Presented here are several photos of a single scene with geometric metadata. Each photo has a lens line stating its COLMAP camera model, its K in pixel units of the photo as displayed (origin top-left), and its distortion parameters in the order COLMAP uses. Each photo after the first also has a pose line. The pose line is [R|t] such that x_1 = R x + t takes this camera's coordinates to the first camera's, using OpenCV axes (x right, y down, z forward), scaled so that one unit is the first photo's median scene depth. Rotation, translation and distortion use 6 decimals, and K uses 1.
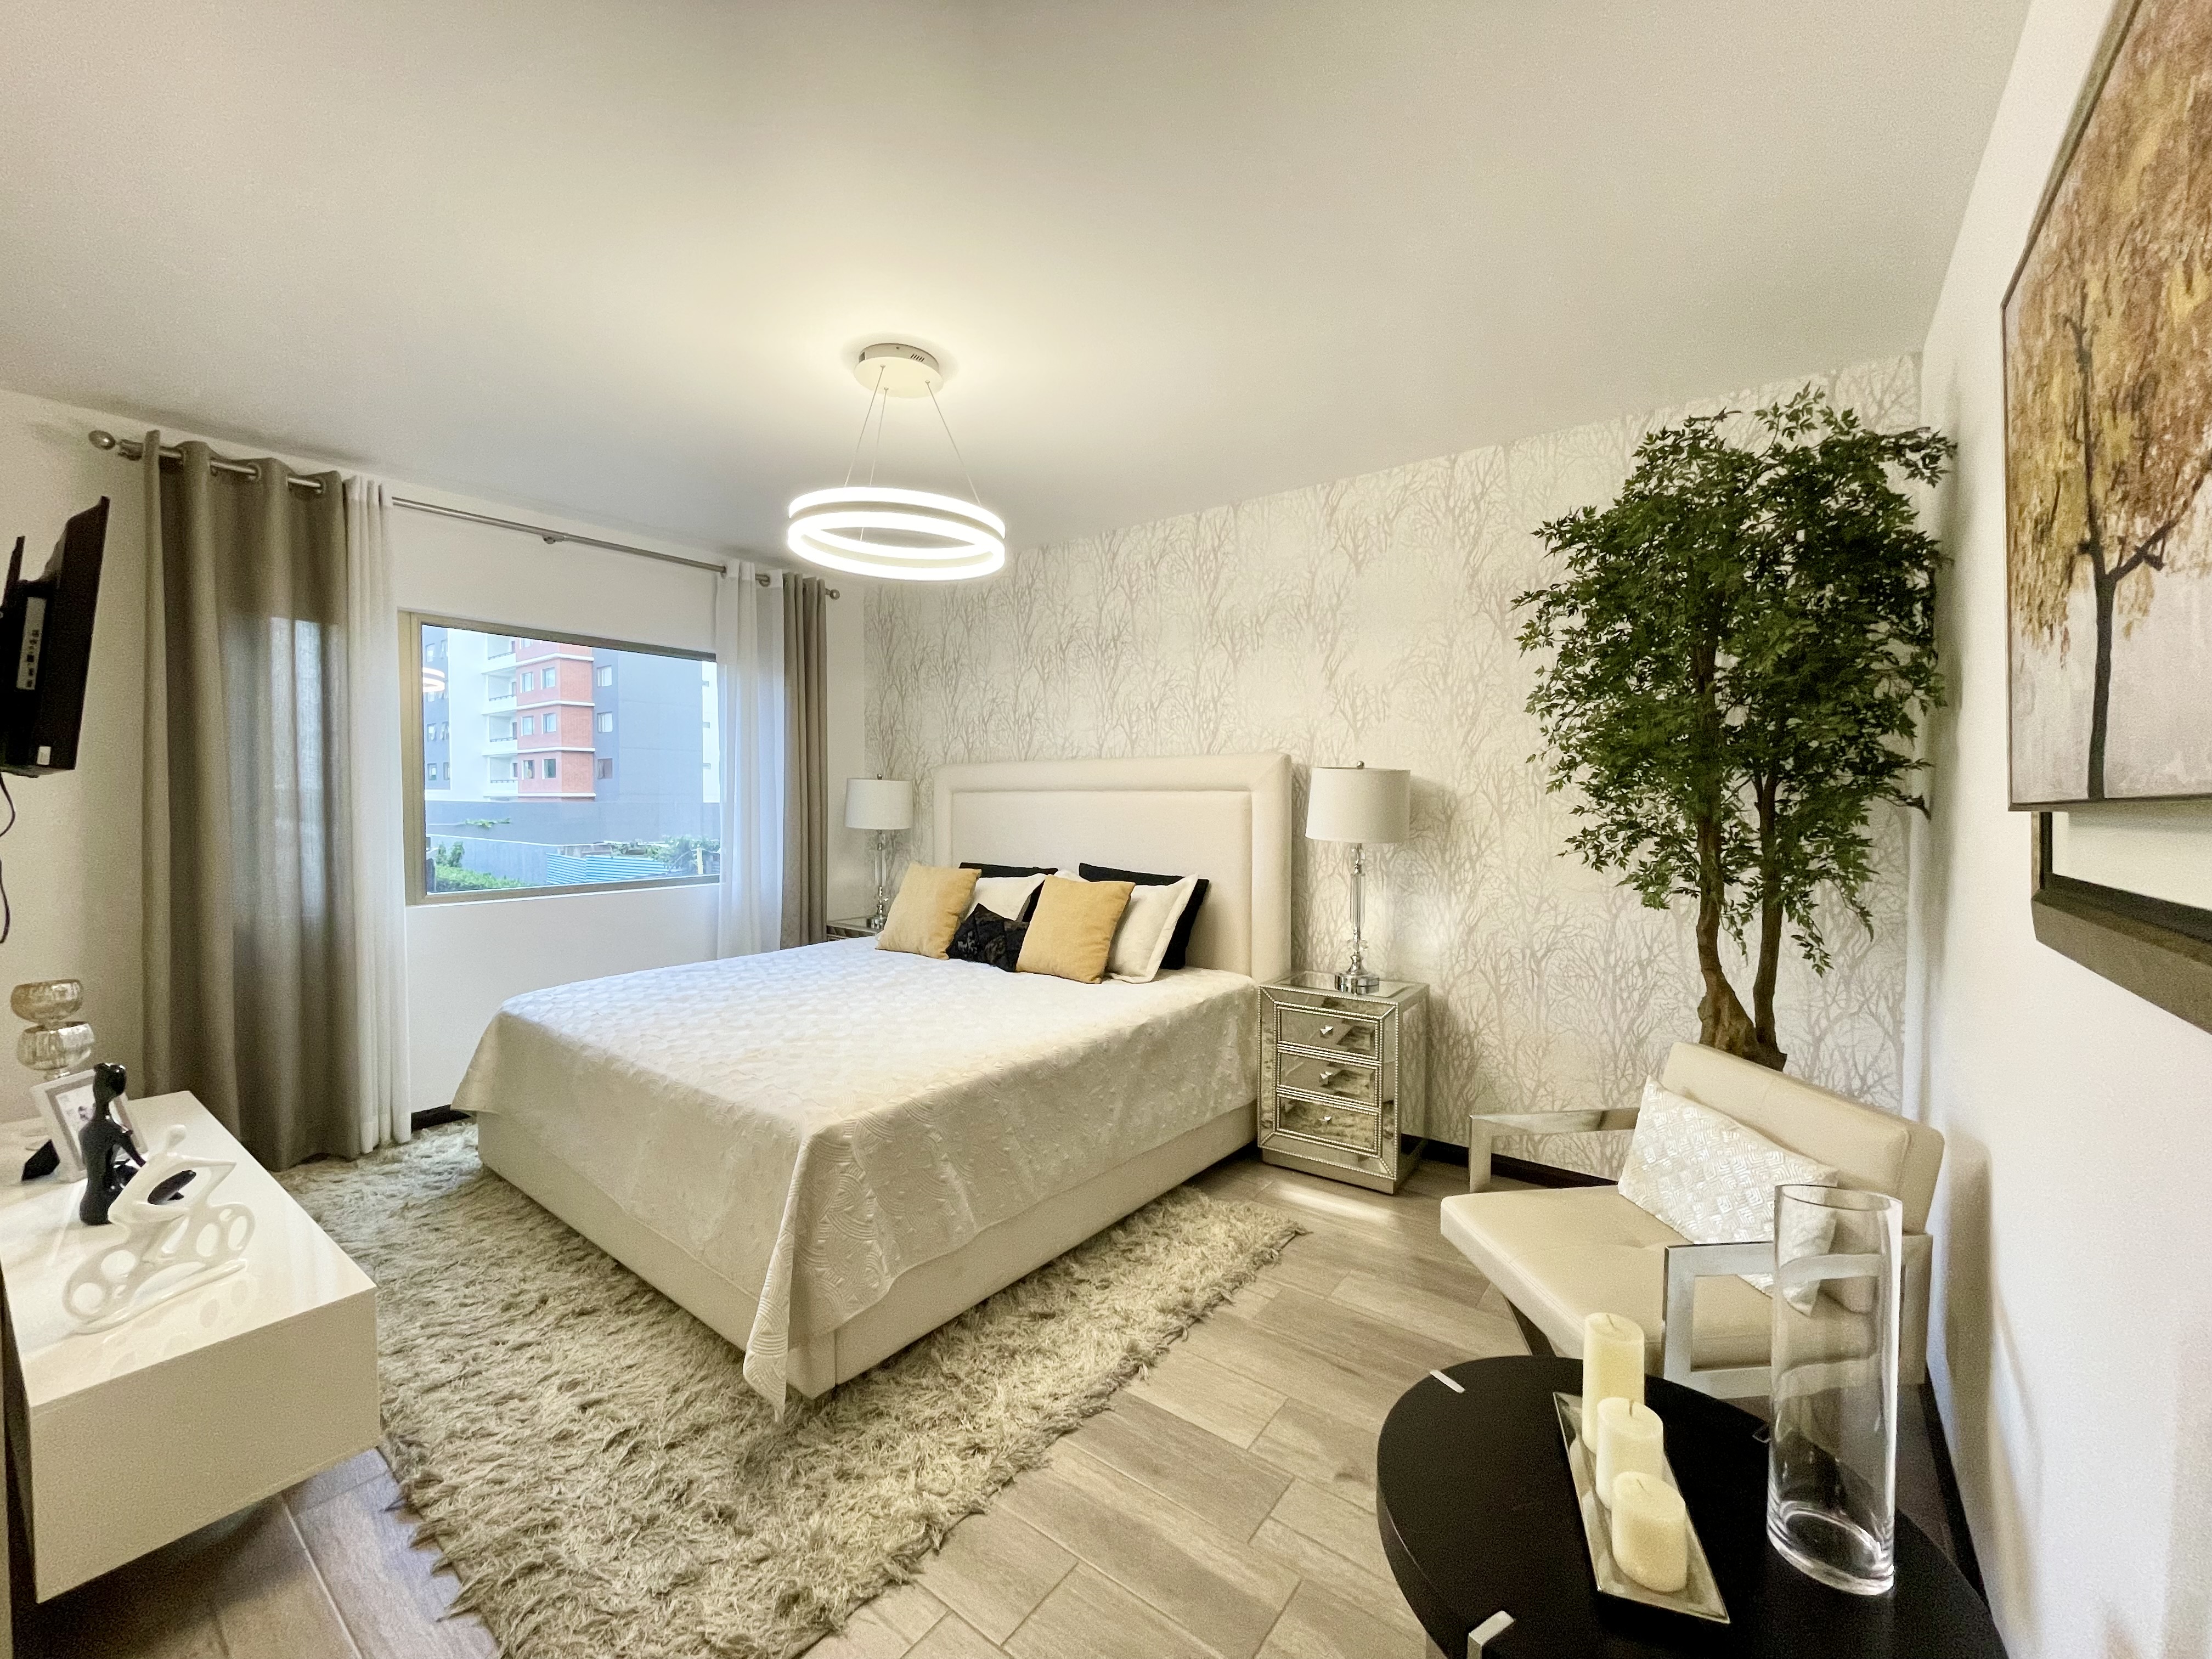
lens RADIAL K [[892.9, 0, 1112.1], [0, 892.9, 827.6], [0, 0, 1]] dist [-0.001406, 0.000195]
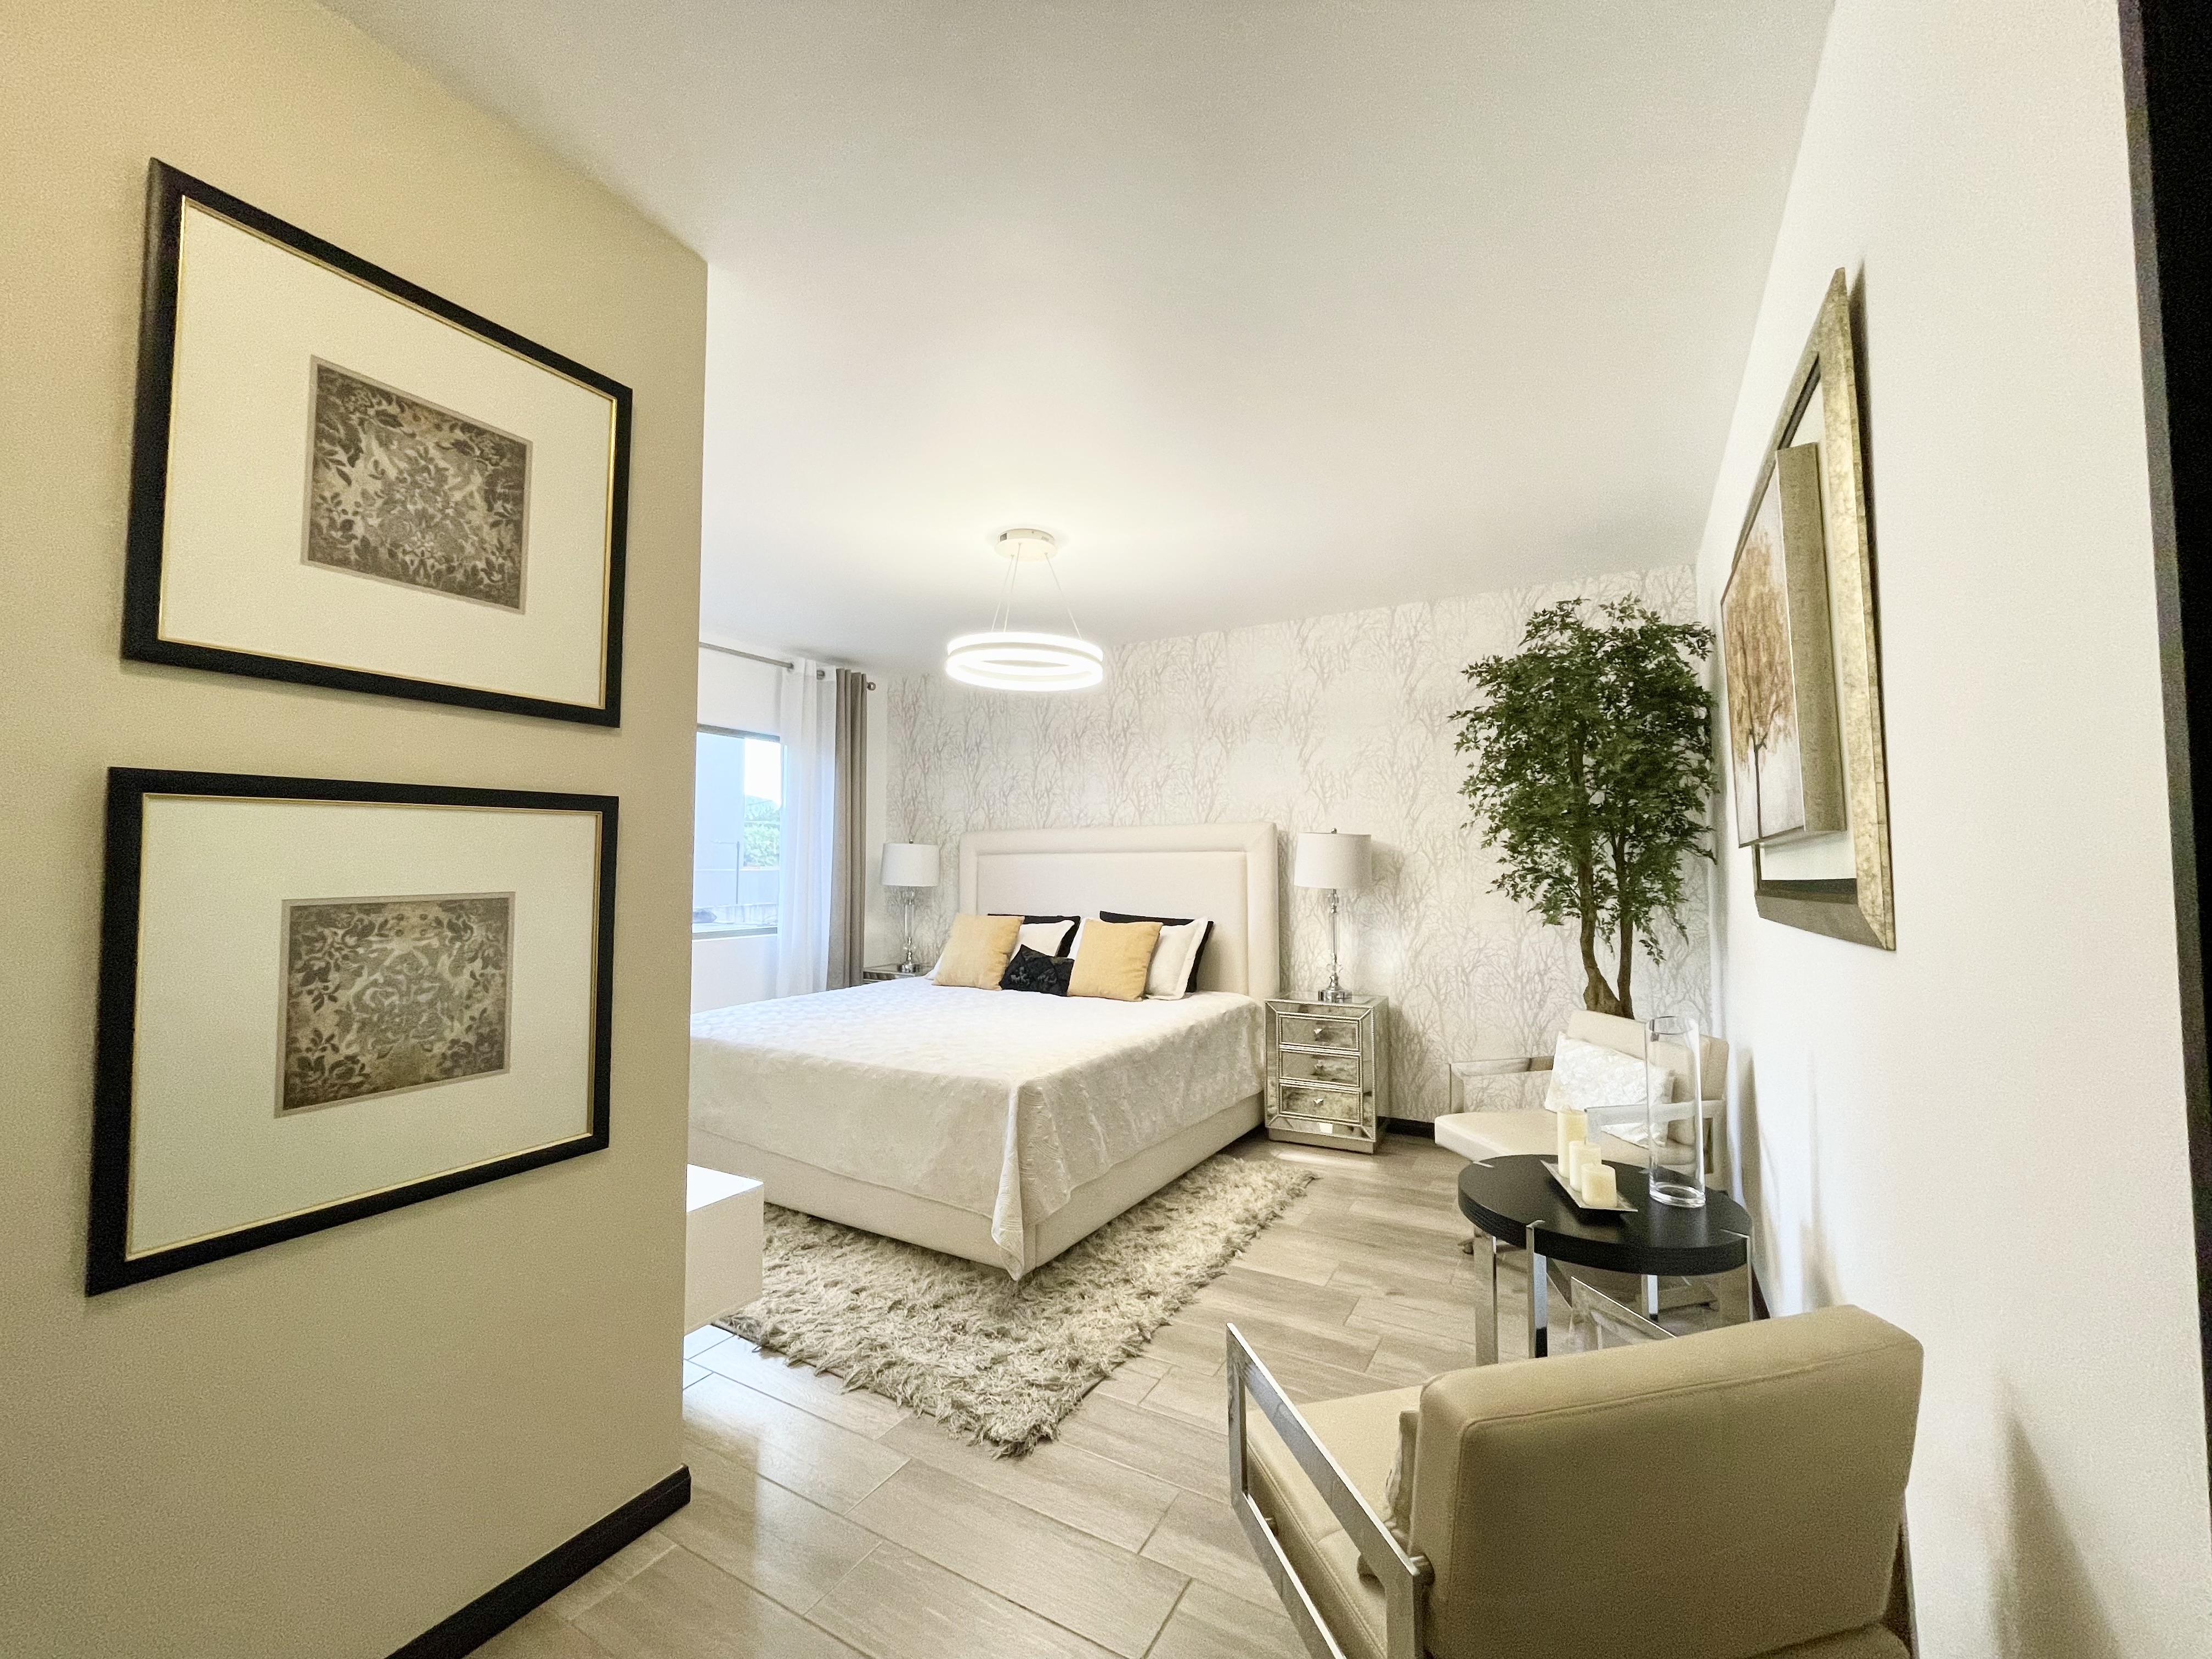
lens RADIAL K [[892.9, 0, 1112.1], [0, 892.9, 827.6], [0, 0, 1]] dist [-0.001406, 0.000195]
pose [[0.991539, 0.002667, 0.129783, -0.299956], [0.007710, 0.996814, -0.079392, 0.037877], [-0.129581, 0.079720, 0.988359, -0.369010]]
